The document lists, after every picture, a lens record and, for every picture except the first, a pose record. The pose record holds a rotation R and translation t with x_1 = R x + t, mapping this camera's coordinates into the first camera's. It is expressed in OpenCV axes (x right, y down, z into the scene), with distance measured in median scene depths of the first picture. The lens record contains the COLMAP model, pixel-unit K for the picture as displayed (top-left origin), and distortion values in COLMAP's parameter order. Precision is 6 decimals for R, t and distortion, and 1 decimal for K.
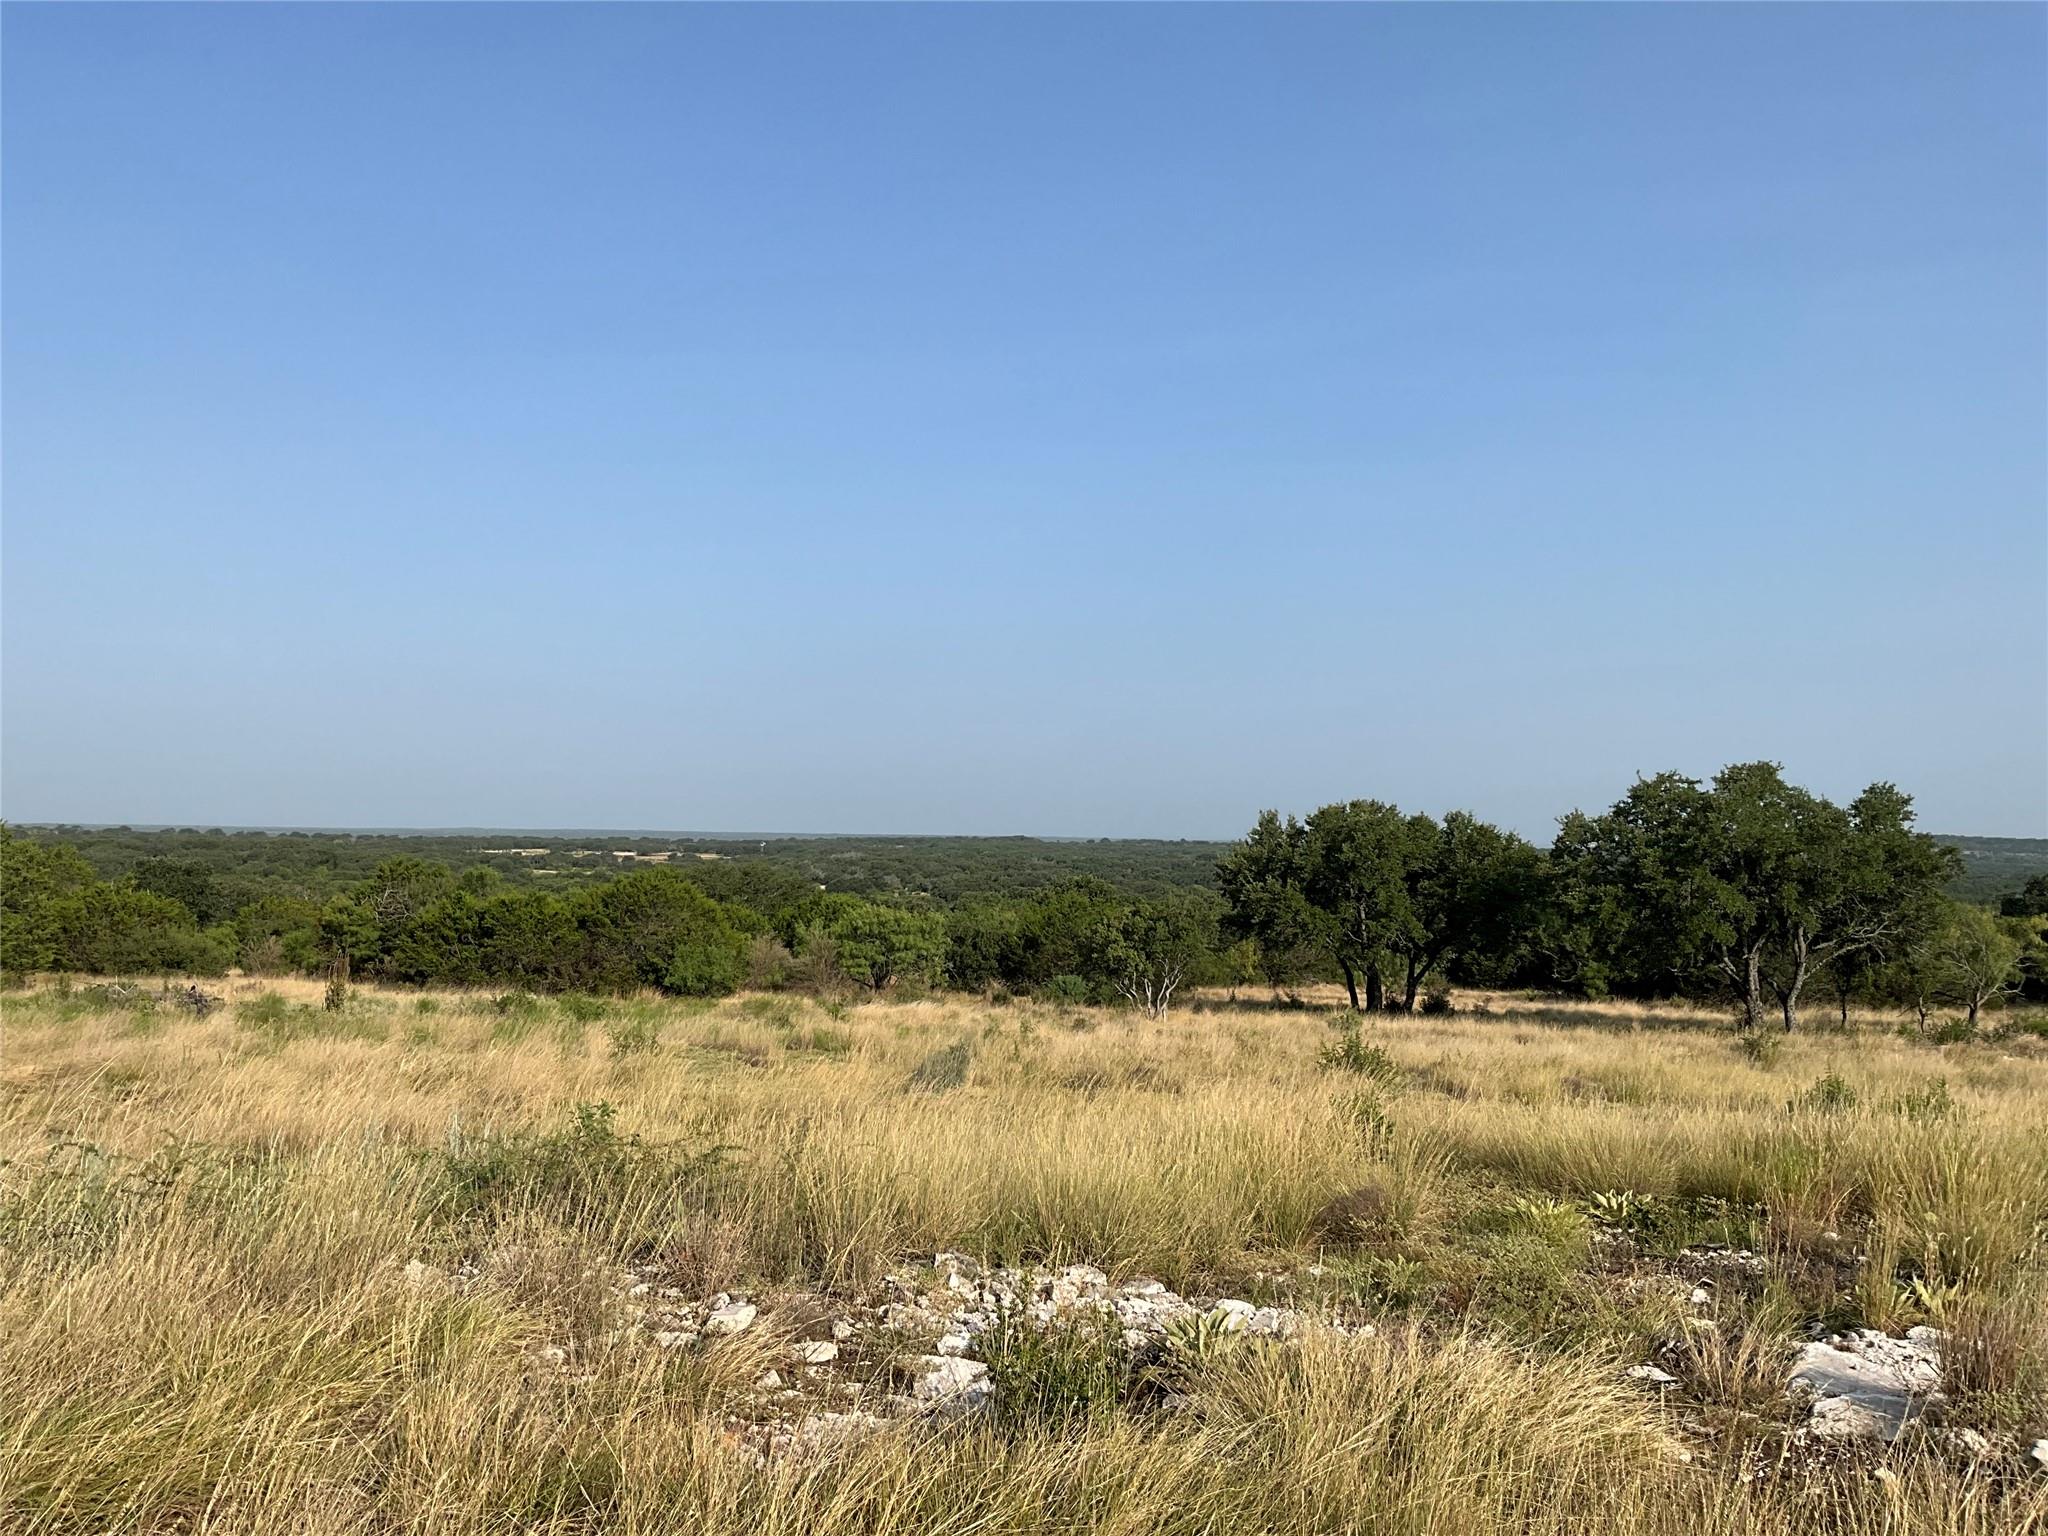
lens RADIAL K [[1683.7, 0, 1025.7], [0, 1683.7, 753.3], [0, 0, 1]] dist [0.101440, -0.205518]
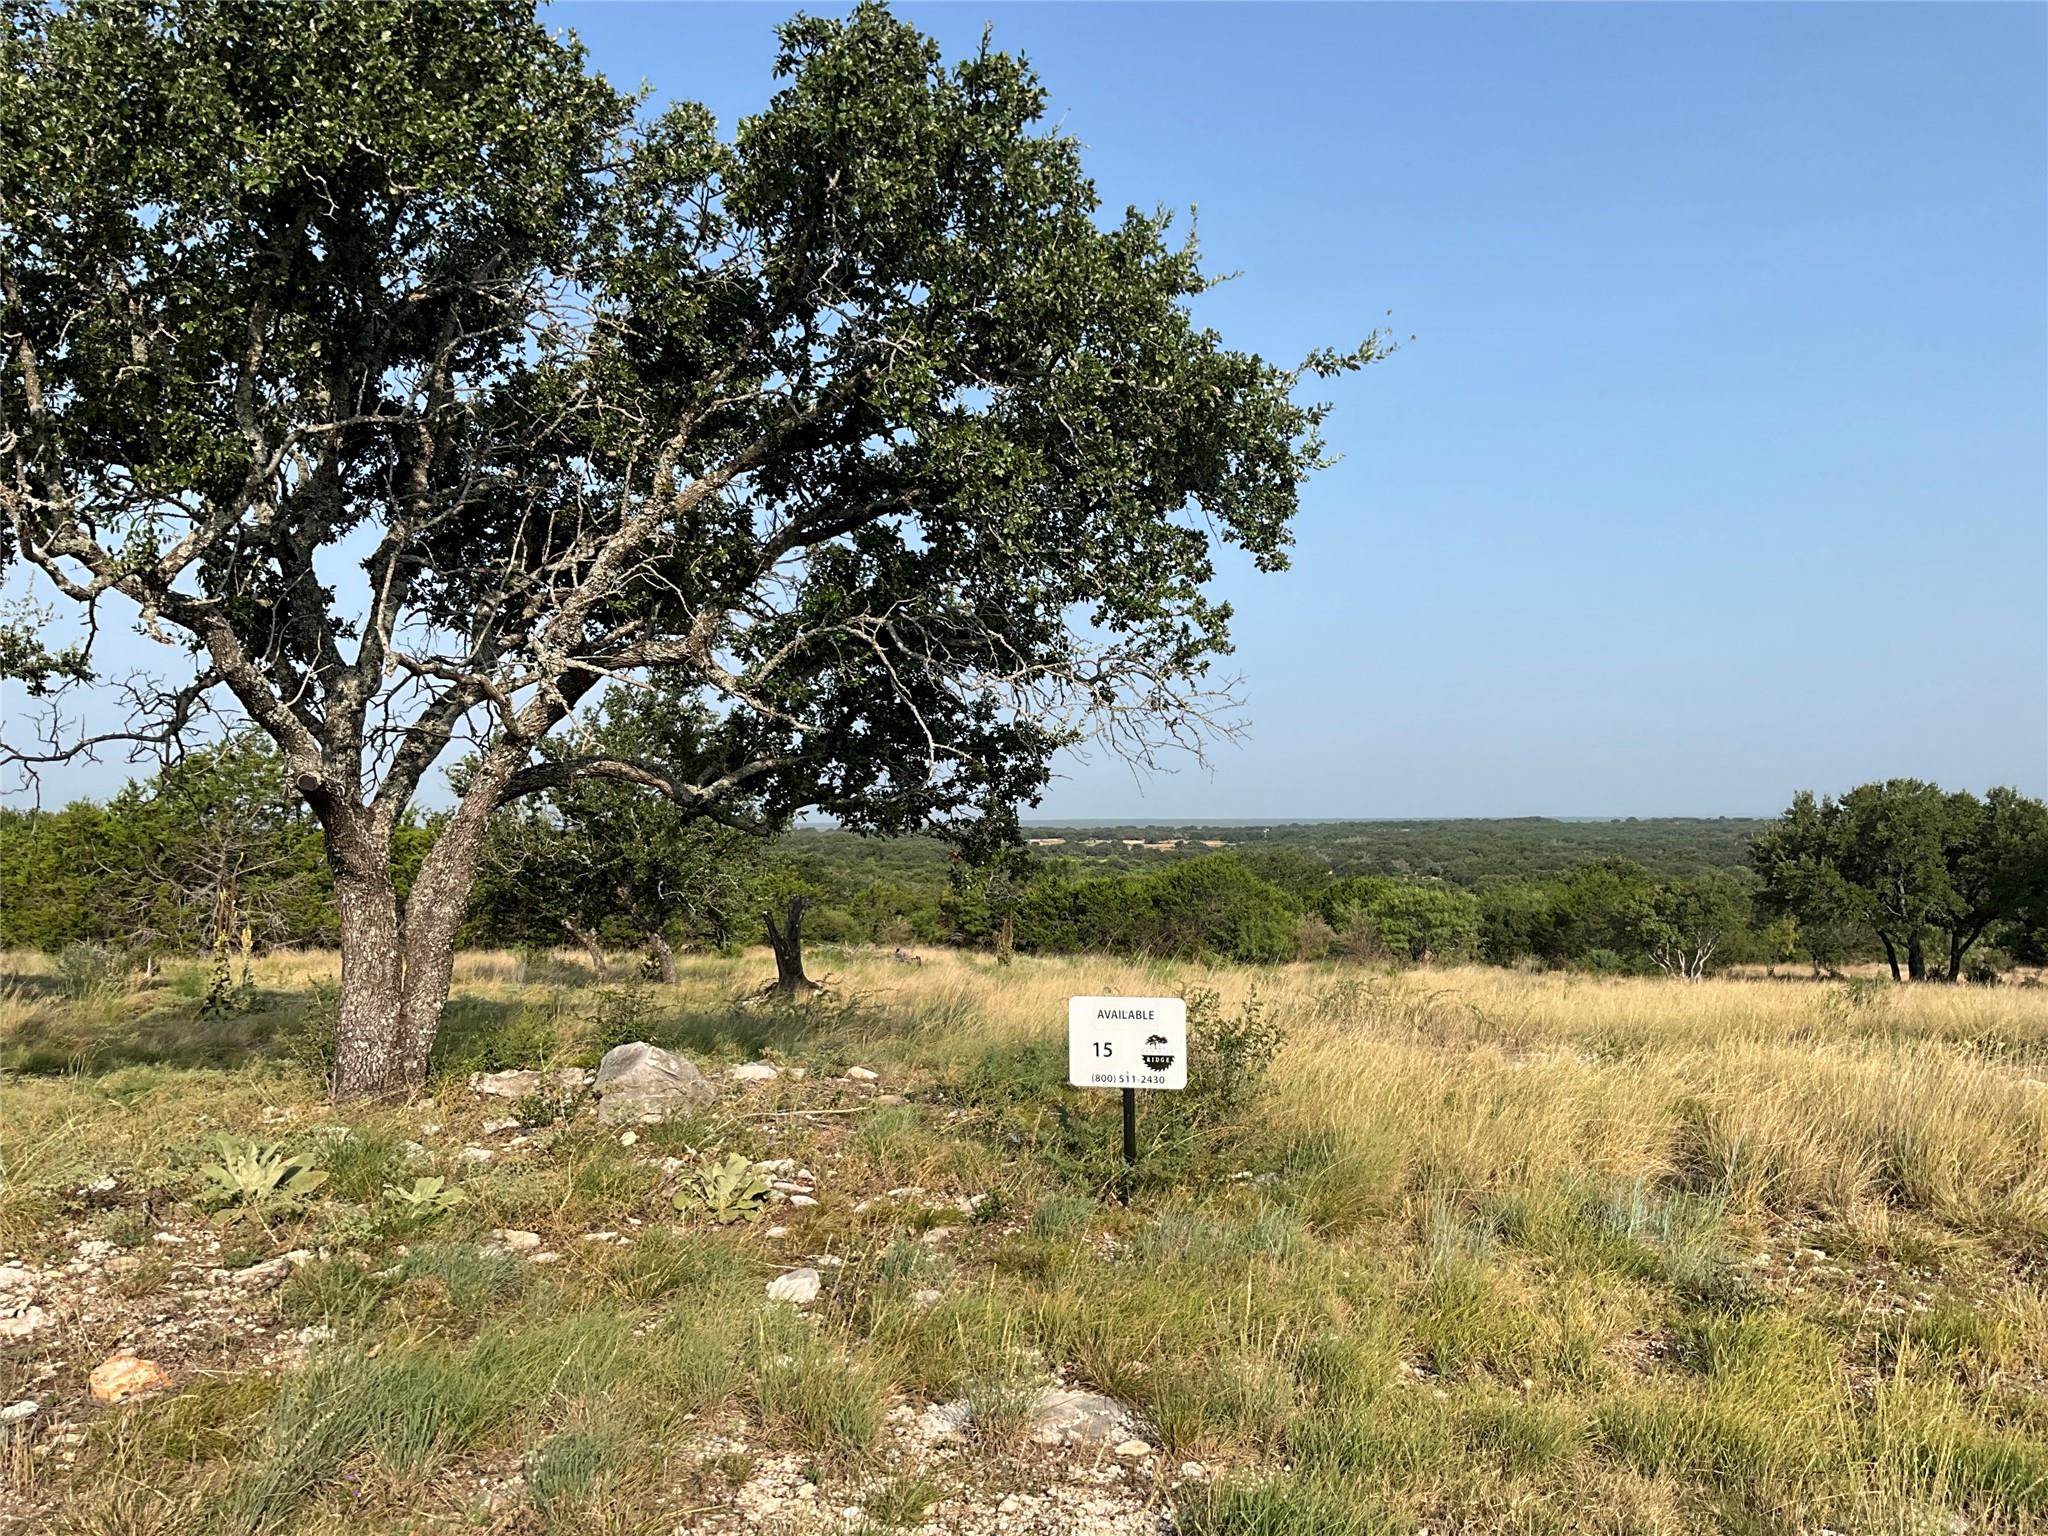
lens RADIAL K [[1712.8, 0, 1021.2], [0, 1712.8, 772.0], [0, 0, 1]] dist [0.143016, -0.294864]
pose [[0.957809, -0.029587, -0.285879, -0.016632], [0.035346, 0.999262, 0.015004, -0.019308], [0.285225, -0.024476, 0.958148, -0.287225]]
